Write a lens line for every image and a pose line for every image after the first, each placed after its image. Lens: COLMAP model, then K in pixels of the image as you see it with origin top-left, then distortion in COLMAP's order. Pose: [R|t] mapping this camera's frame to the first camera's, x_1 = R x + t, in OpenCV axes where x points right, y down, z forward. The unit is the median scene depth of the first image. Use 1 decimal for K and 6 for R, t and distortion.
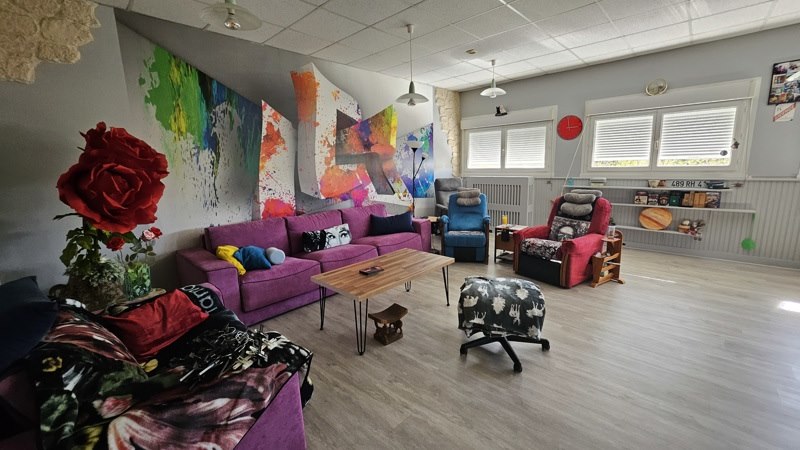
lens RADIAL K [[317.1, 0, 400.7], [0, 317.1, 219.6], [0, 0, 1]] dist [-0.000156, -0.000001]
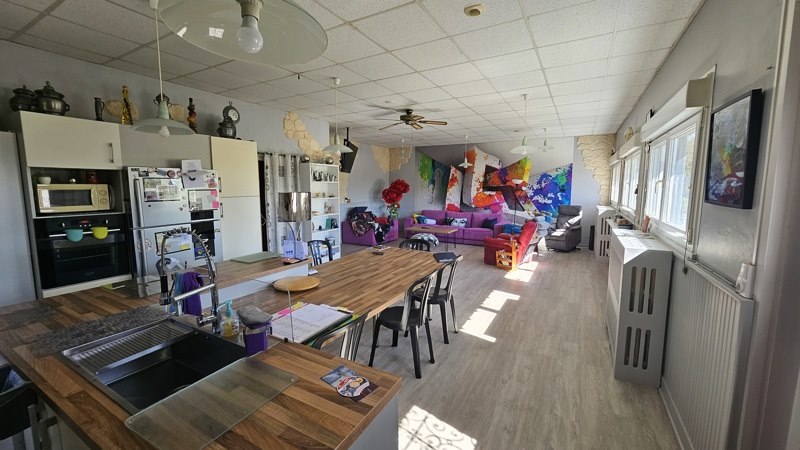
lens RADIAL K [[317.1, 0, 401.2], [0, 317.1, 222.7], [0, 0, 1]] dist [-0.000156, -0.000001]
pose [[0.237246, 0.140242, -0.961273, 1.680911], [-0.182861, 0.978283, 0.097593, -0.081426], [0.954084, 0.152626, 0.257738, 0.015054]]
